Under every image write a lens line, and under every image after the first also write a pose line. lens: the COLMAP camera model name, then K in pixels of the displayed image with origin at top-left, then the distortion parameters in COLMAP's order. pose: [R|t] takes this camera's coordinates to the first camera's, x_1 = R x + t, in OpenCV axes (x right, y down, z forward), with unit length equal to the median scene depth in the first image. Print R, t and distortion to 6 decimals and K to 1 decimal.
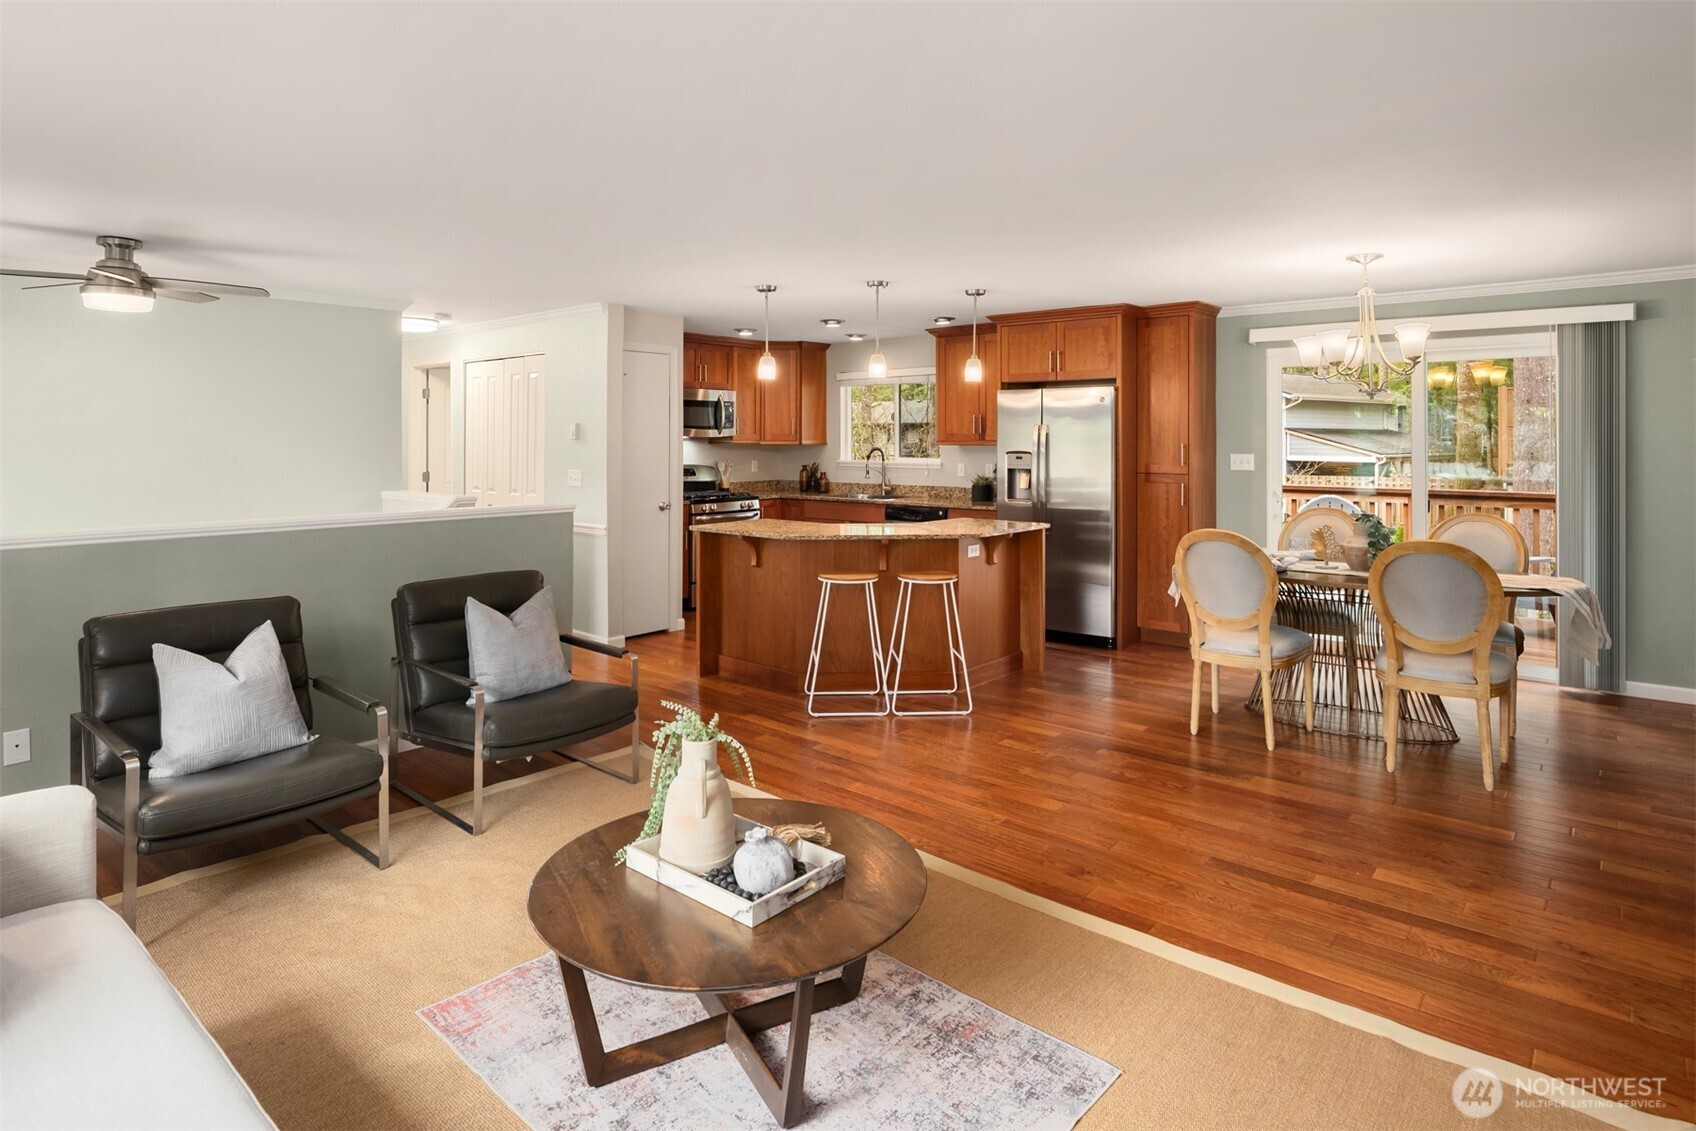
lens RADIAL K [[911.7, 0, 854.7], [0, 911.7, 437.4], [0, 0, 1]] dist [0.002882, -0.010019]
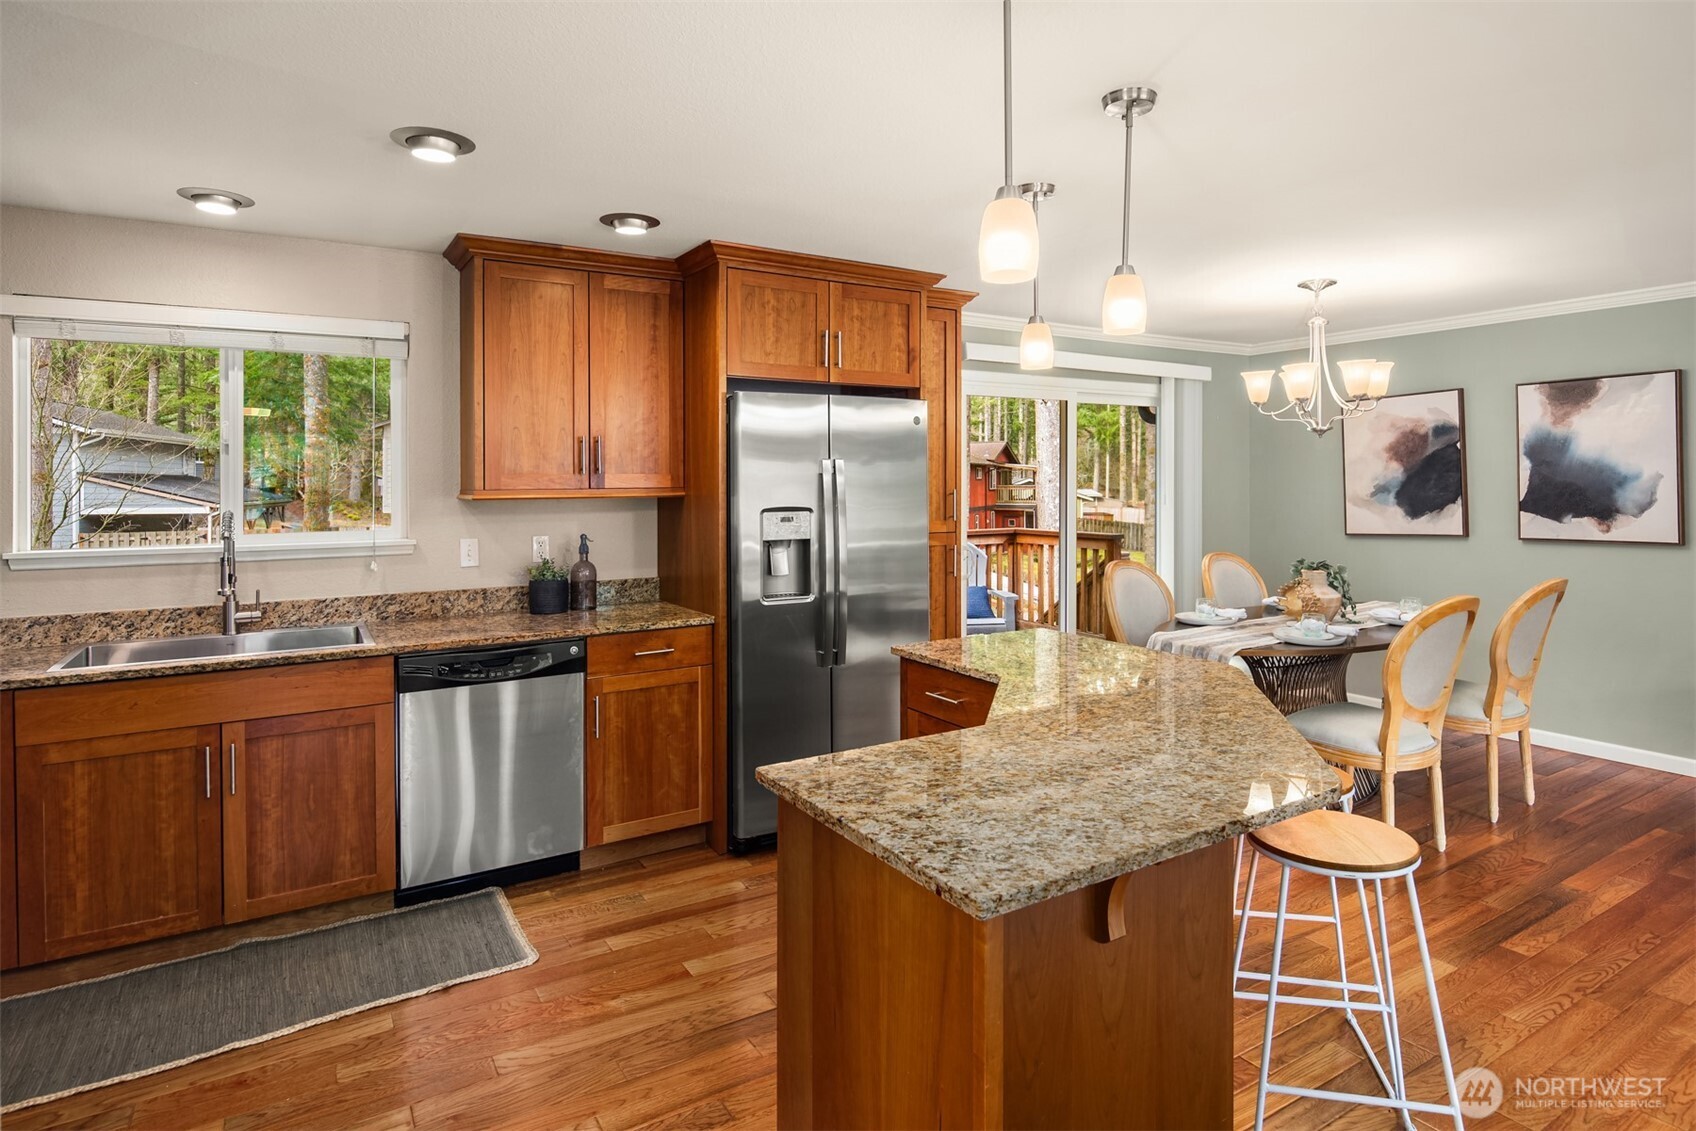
lens RADIAL K [[921.7, 0, 867.3], [0, 921.7, 478.3], [0, 0, 1]] dist [0.000444, -0.007703]
pose [[0.305529, 0.000733, 0.952182, -0.331809], [0.005359, 0.999983, -0.002490, -0.000144], [-0.952168, 0.005864, 0.305520, 0.808785]]
